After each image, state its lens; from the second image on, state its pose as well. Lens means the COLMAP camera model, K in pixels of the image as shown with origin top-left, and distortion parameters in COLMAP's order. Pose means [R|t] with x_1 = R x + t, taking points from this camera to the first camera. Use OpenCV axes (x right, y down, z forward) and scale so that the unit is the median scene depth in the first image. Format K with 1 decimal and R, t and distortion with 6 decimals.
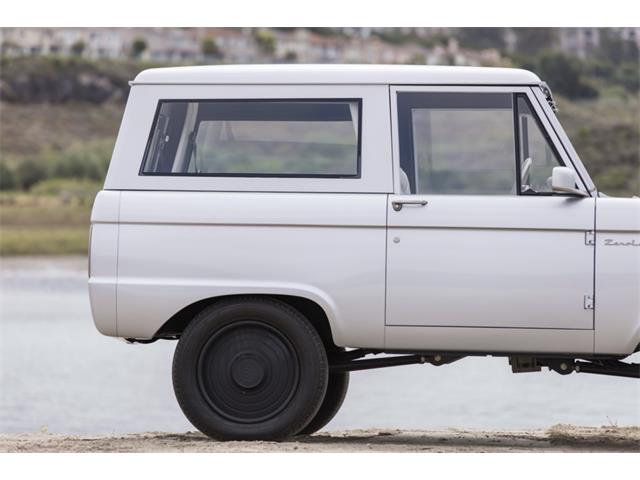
lens RADIAL K [[4352.1, 0, 319.8], [0, 4352.1, 239.6], [0, 0, 1]] dist [0.231671, 0.000000]
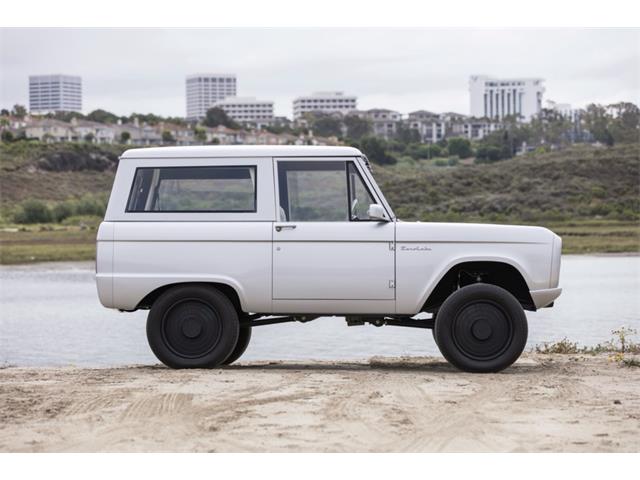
lens RADIAL K [[4352.1, 0, 319.5], [0, 4352.1, 240.9], [0, 0, 1]] dist [0.231671, 0.000000]
pose [[0.999229, -0.013614, 0.036825, -0.028700], [0.013841, 0.999887, -0.005909, 0.007324], [-0.036740, 0.006414, 0.999304, -0.692466]]
